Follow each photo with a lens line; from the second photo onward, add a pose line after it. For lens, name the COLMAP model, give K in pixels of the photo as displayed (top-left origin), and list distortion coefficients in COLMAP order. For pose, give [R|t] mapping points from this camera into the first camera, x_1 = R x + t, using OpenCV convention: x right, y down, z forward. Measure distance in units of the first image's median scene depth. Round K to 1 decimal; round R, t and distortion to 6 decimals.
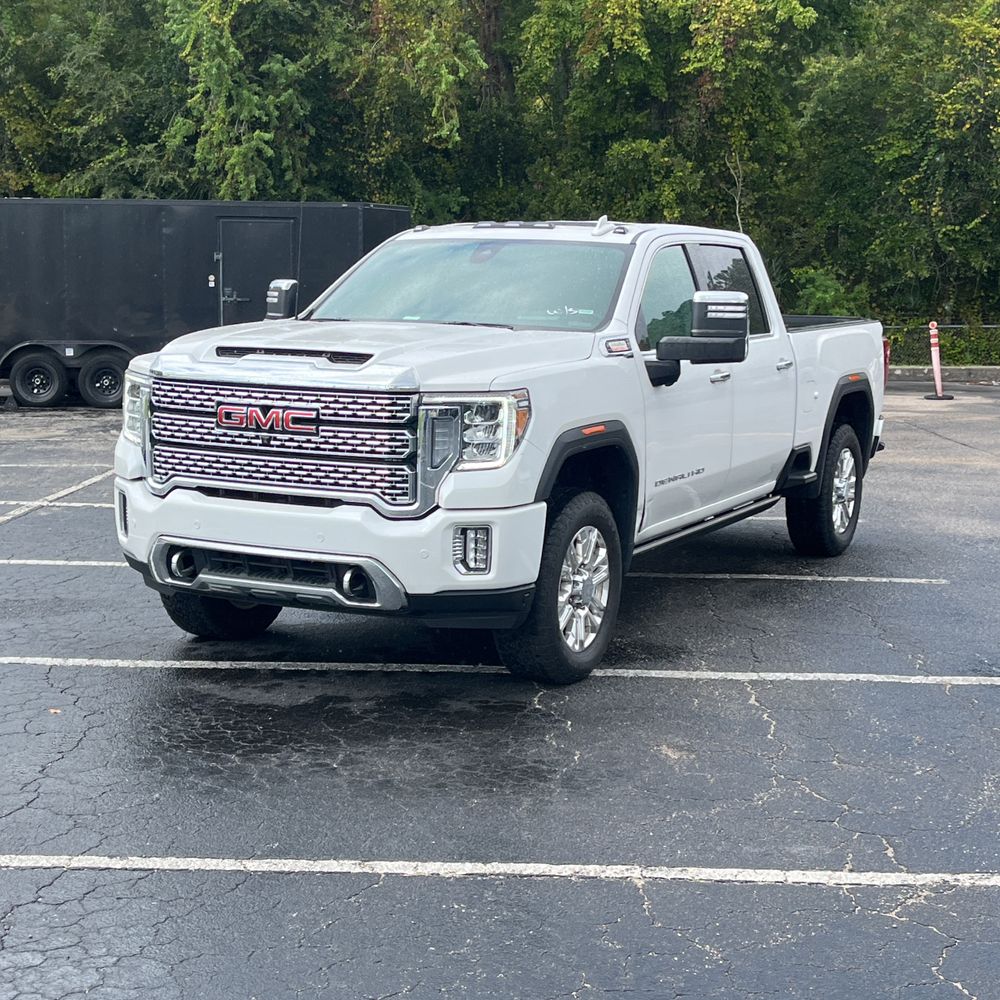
lens RADIAL K [[1738.0, 0, 500.0], [0, 1738.0, 500.0], [0, 0, 1]] dist [0.037634, -0.070547]
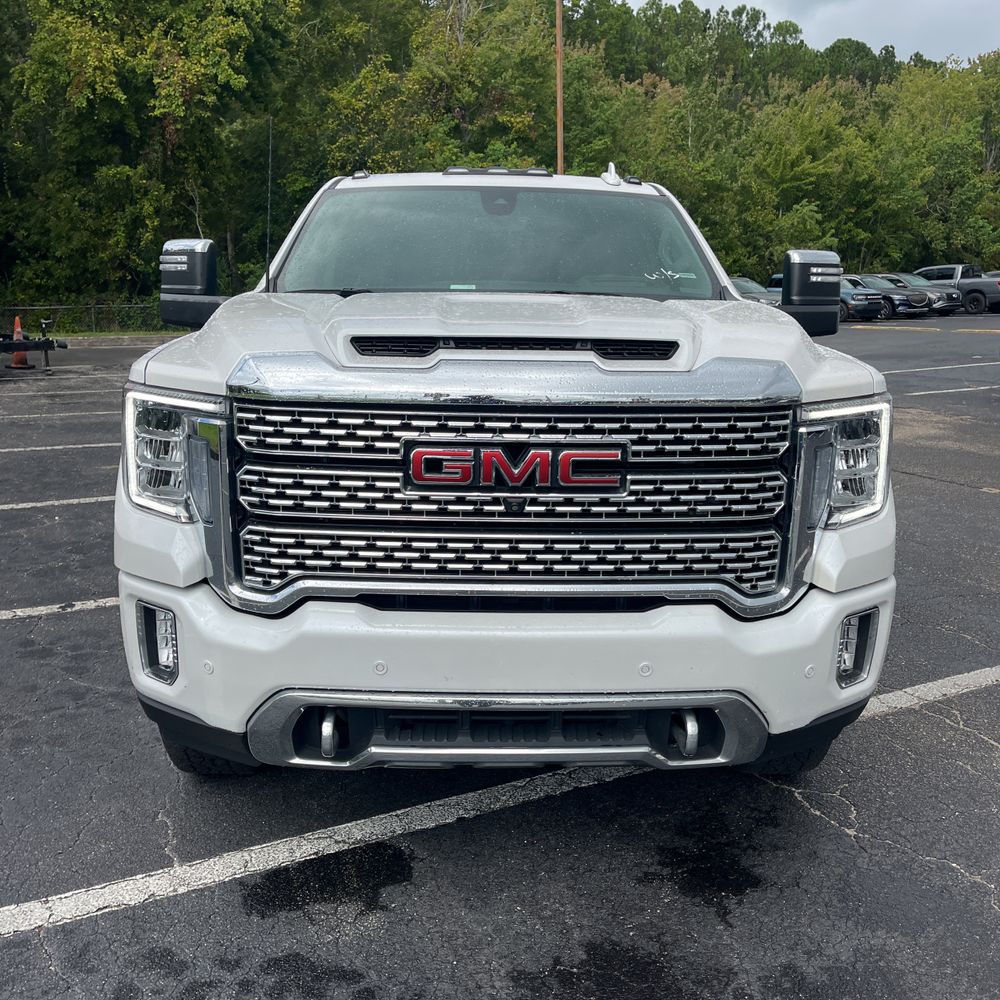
lens RADIAL K [[1012.0, 0, 500.0], [0, 1012.0, 500.0], [0, 0, 1]] dist [0.042211, -0.031192]
pose [[0.877269, -0.107073, 0.467904, -0.281832], [0.064535, 0.992262, 0.106069, -0.068738], [-0.475640, -0.062855, 0.877391, 0.700165]]
